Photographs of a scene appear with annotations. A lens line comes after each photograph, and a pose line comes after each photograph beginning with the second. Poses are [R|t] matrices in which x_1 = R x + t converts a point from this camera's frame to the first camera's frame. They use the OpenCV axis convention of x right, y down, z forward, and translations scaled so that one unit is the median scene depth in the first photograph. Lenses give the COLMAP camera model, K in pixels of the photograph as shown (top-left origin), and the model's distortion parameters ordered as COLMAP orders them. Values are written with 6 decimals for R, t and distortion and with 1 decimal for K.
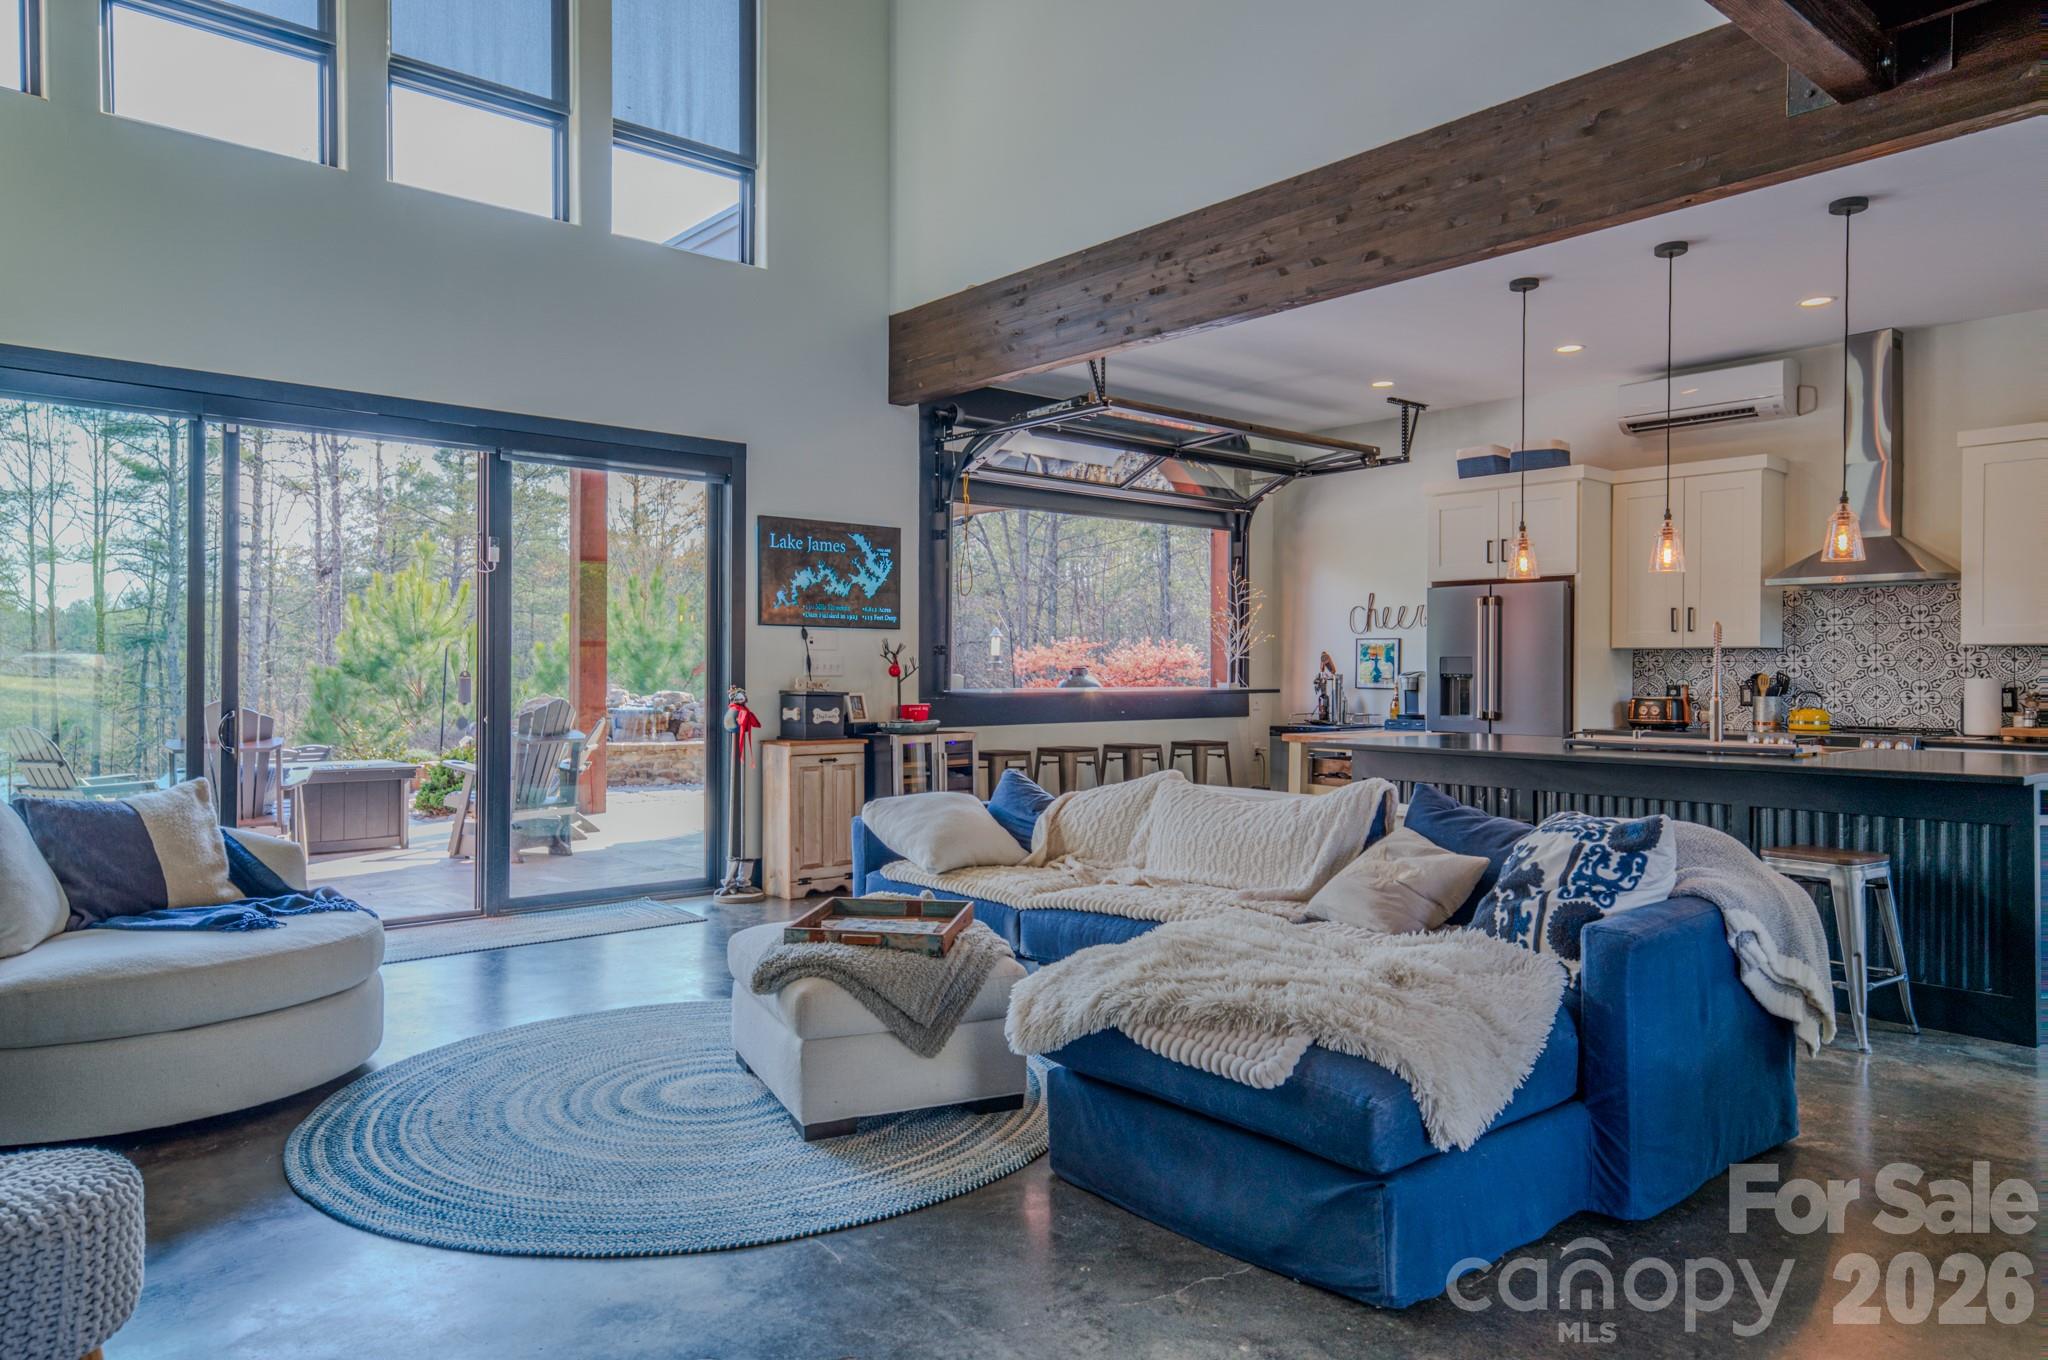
lens RADIAL K [[1343.7, 0, 1021.7], [0, 1343.7, 676.6], [0, 0, 1]] dist [0.004153, 0.000271]
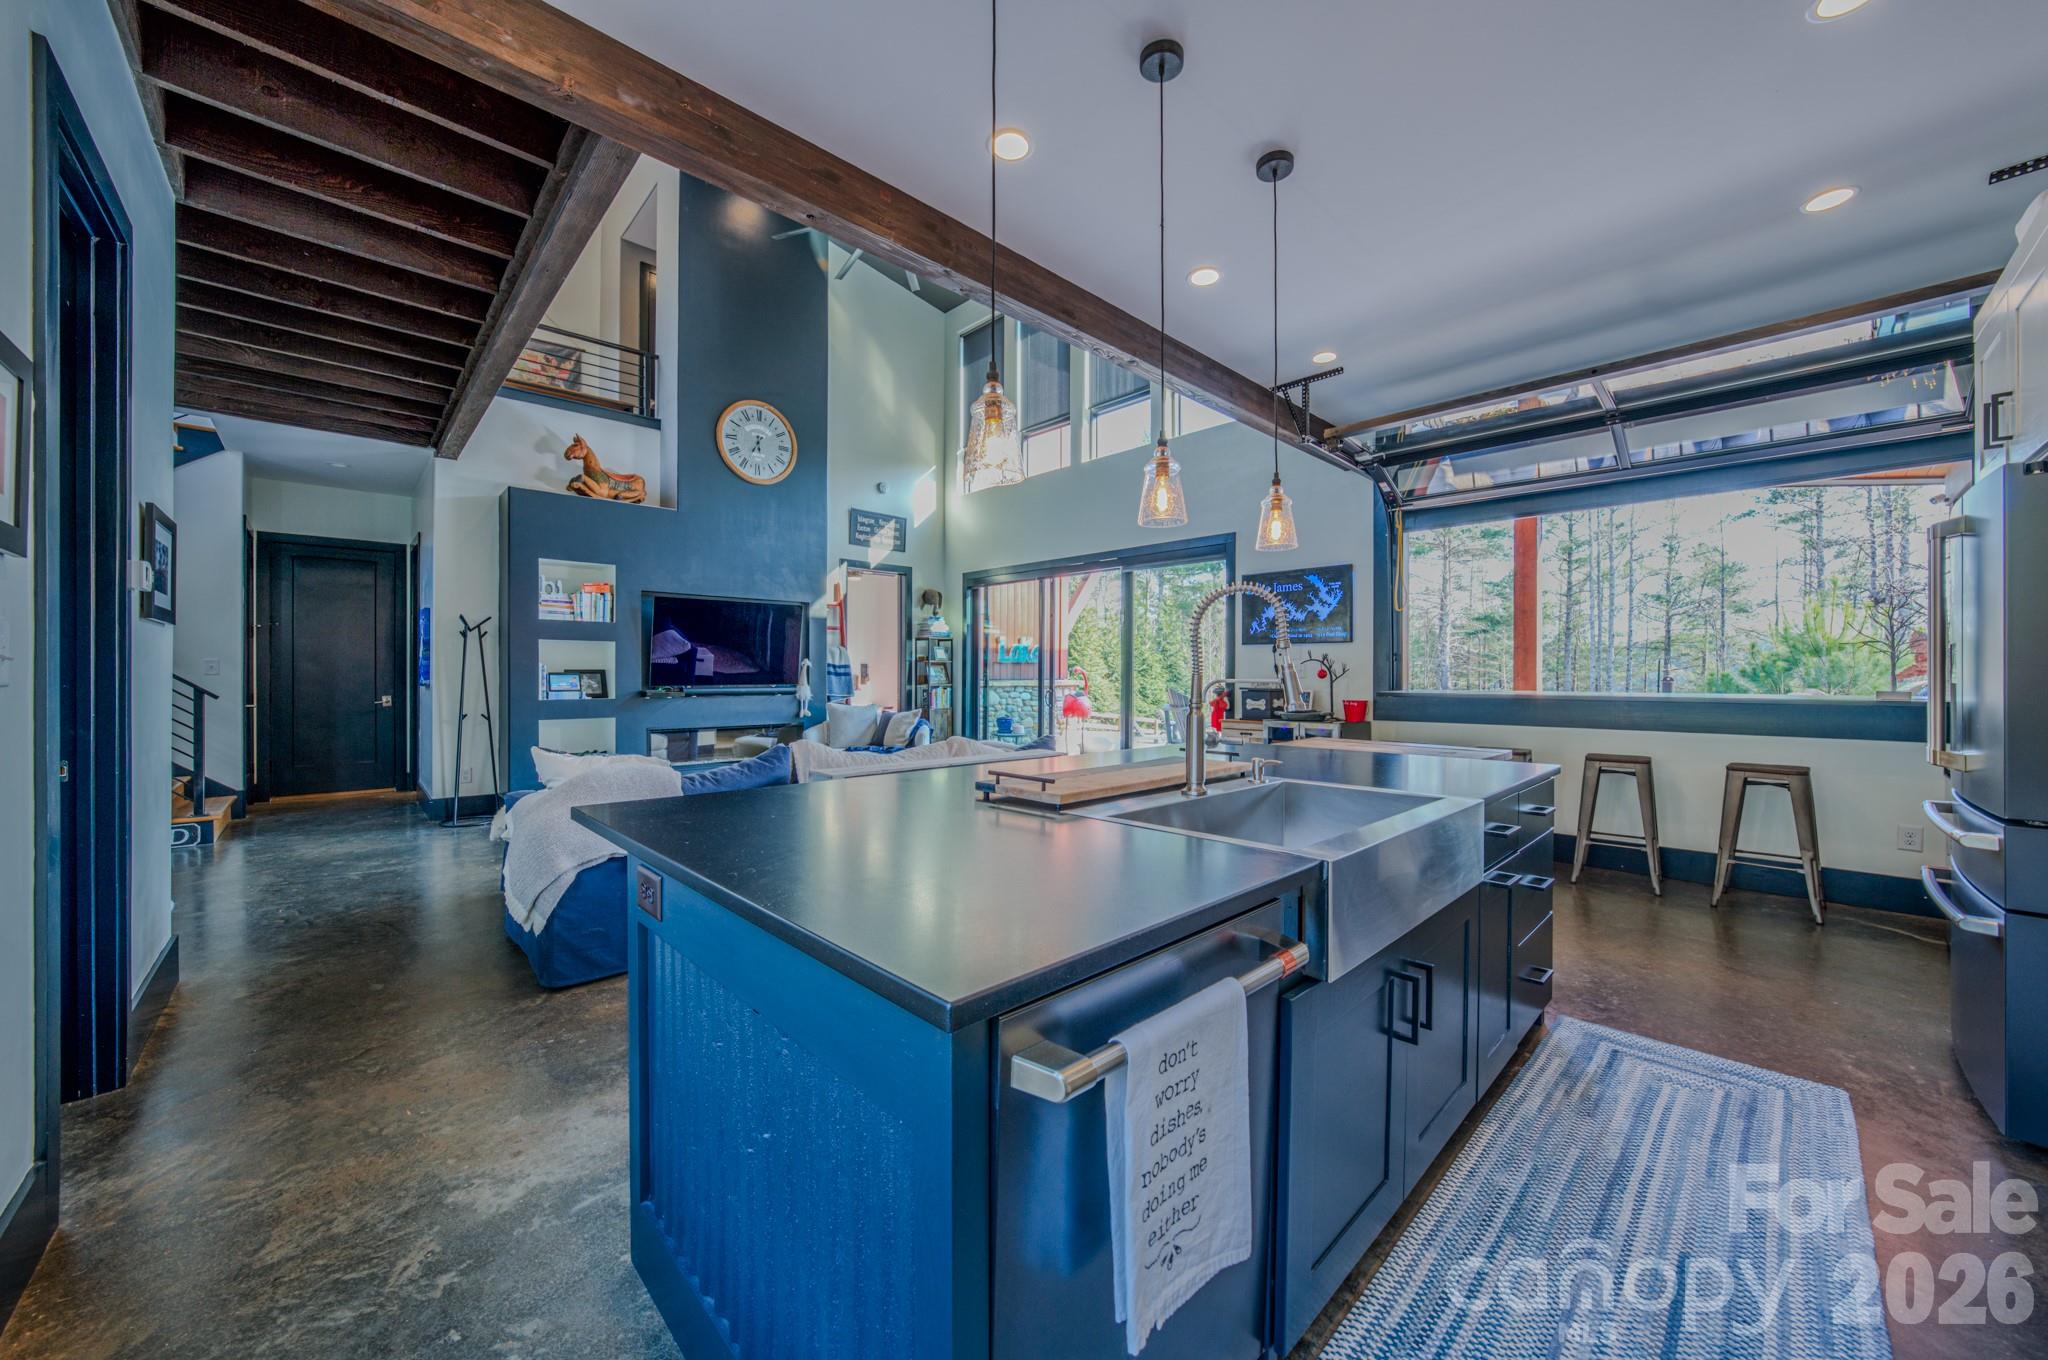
lens RADIAL K [[735.1, 0, 1022.6], [0, 735.1, 676.2], [0, 0, 1]] dist [-0.000121, -0.000003]
pose [[0.028117, 0.003075, -0.999600, 0.633876], [-0.010666, 0.999939, 0.002776, -0.000172], [0.999548, 0.010584, 0.028149, 0.678265]]
